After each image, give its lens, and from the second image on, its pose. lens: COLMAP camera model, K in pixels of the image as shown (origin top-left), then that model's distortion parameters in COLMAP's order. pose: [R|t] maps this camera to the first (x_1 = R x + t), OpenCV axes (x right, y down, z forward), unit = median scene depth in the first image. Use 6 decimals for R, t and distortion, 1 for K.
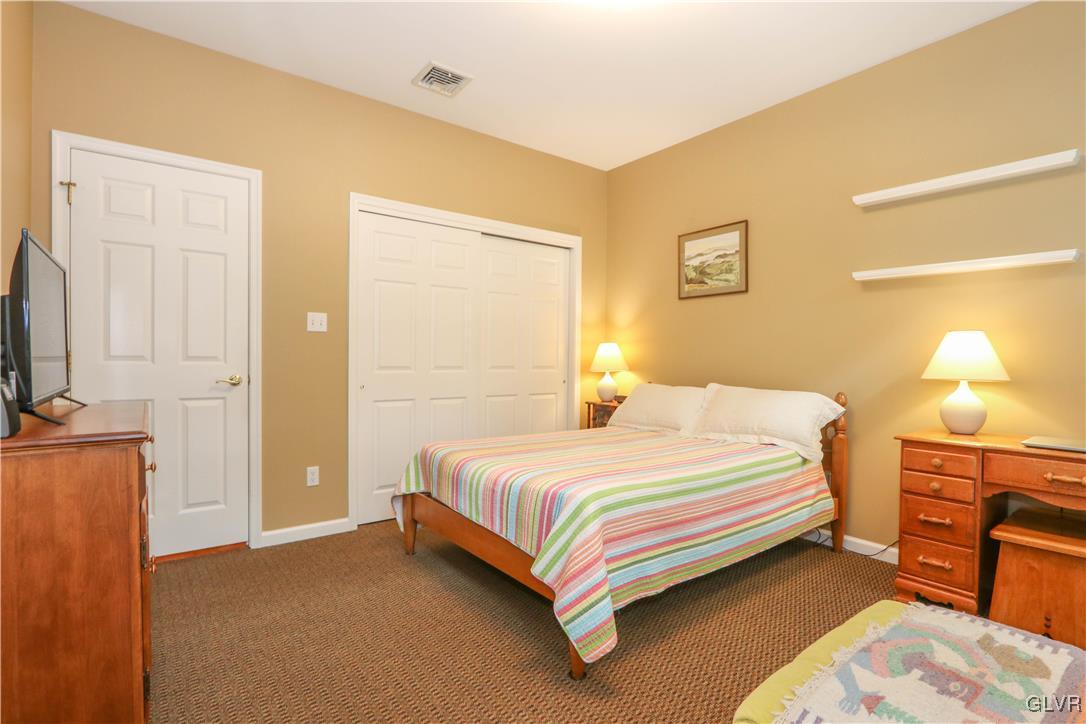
lens RADIAL K [[511.4, 0, 538.8], [0, 511.4, 360.4], [0, 0, 1]] dist [-0.017769, 0.004282]
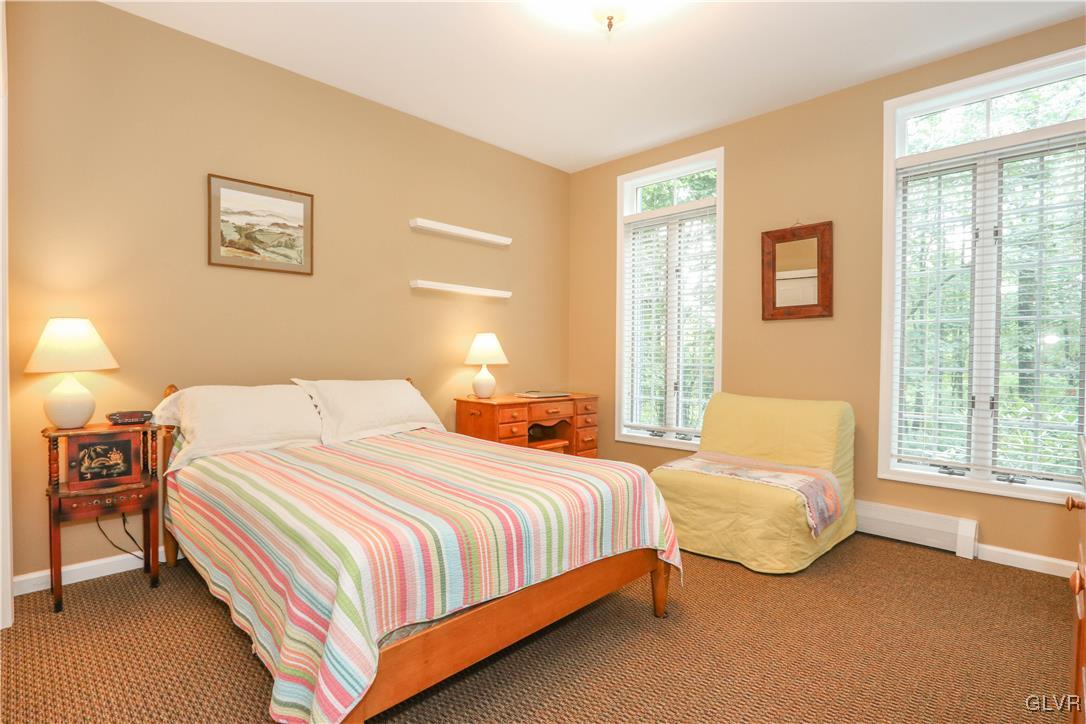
lens RADIAL K [[511.4, 0, 540.3], [0, 511.4, 362.0], [0, 0, 1]] dist [-0.017769, 0.004282]
pose [[-0.106262, -0.020834, 0.994120, -0.513172], [-0.001817, 0.999783, 0.020759, -0.001203], [-0.994336, 0.000399, -0.106277, 0.674979]]
